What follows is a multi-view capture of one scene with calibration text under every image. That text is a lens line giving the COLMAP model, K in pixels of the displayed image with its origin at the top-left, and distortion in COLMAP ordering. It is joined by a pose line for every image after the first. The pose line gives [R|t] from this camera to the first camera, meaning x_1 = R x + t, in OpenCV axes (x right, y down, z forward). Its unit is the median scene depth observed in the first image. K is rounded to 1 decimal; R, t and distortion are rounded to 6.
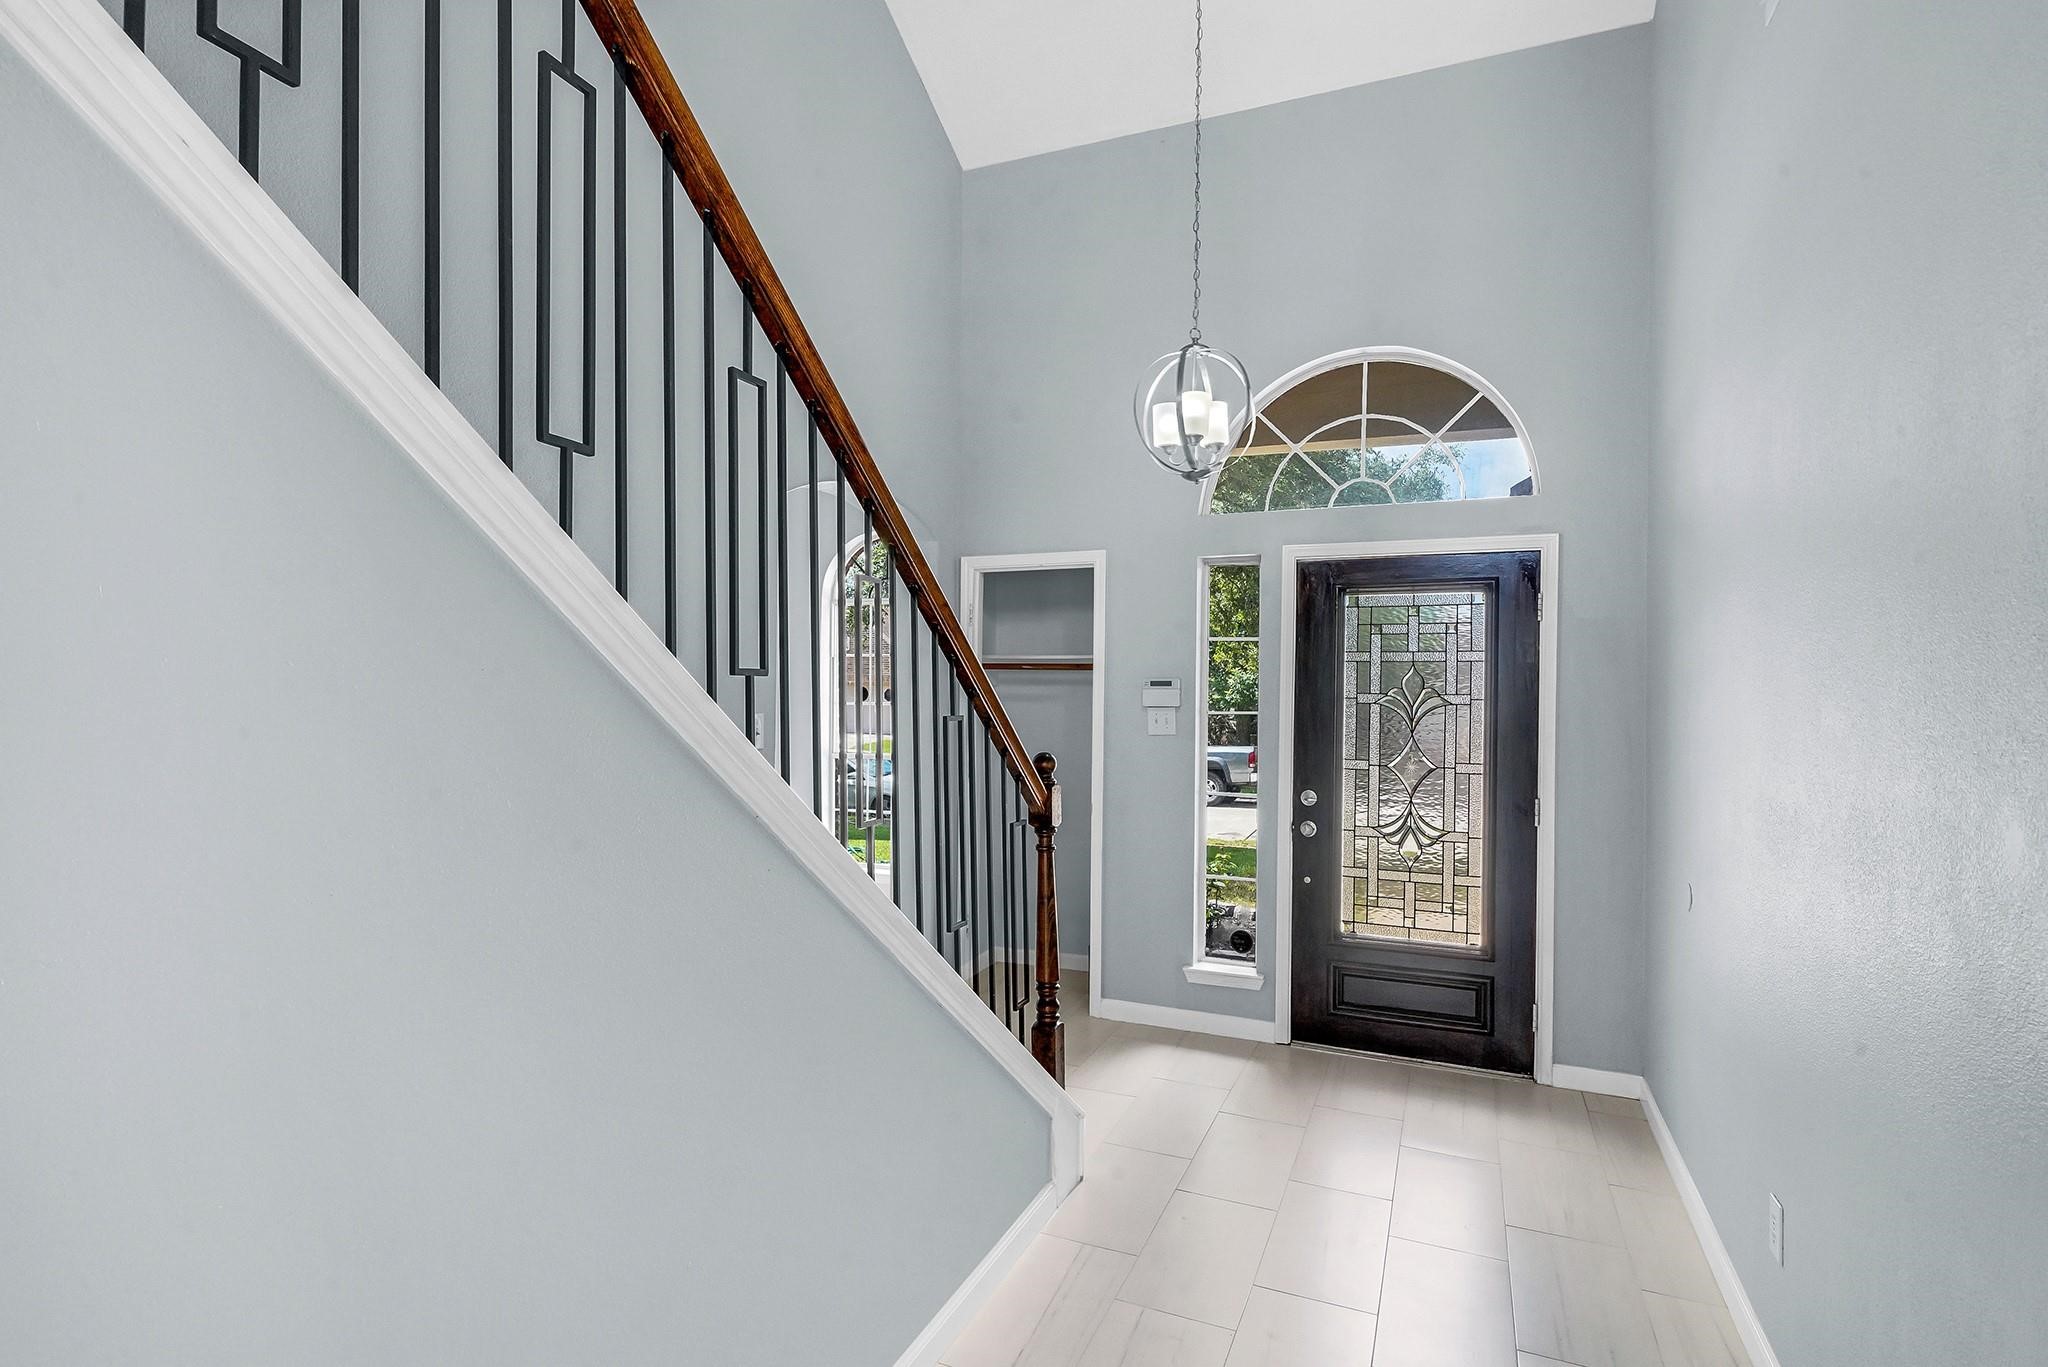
lens RADIAL K [[1017.8, 0, 1024.0], [0, 1017.8, 683.5], [0, 0, 1]] dist [0.001858, 0.000530]
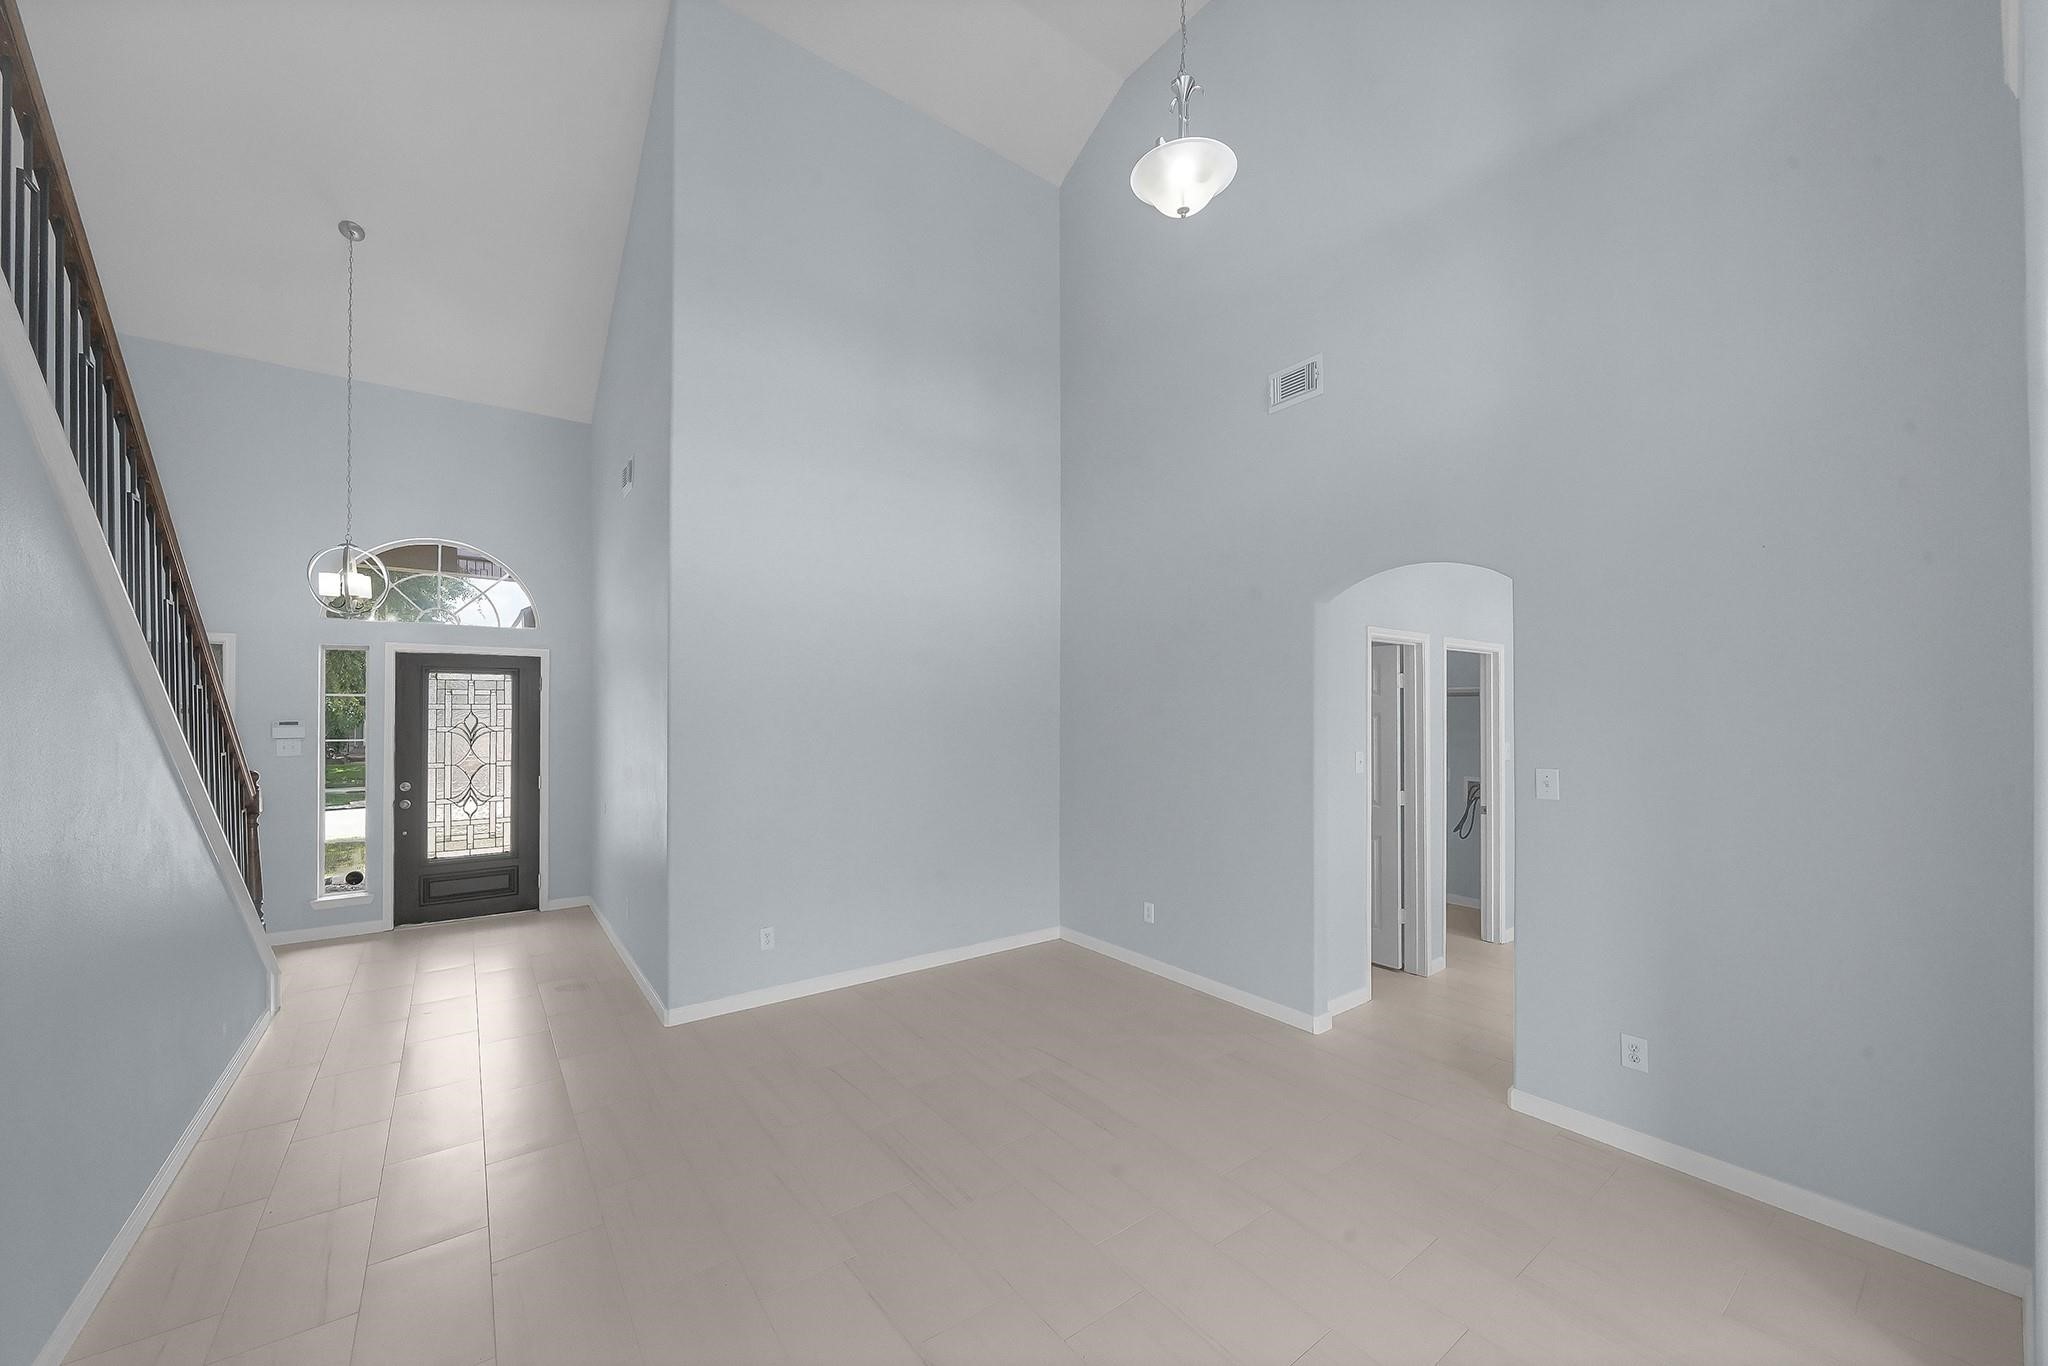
lens RADIAL K [[751.5, 0, 990.4], [0, 751.5, 708.5], [0, 0, 1]] dist [-0.000481, -0.000031]
pose [[0.531590, -0.013620, 0.846892, -0.284319], [-0.001581, 0.999853, 0.017072, -0.047423], [-0.847000, -0.010414, 0.531490, -0.554487]]
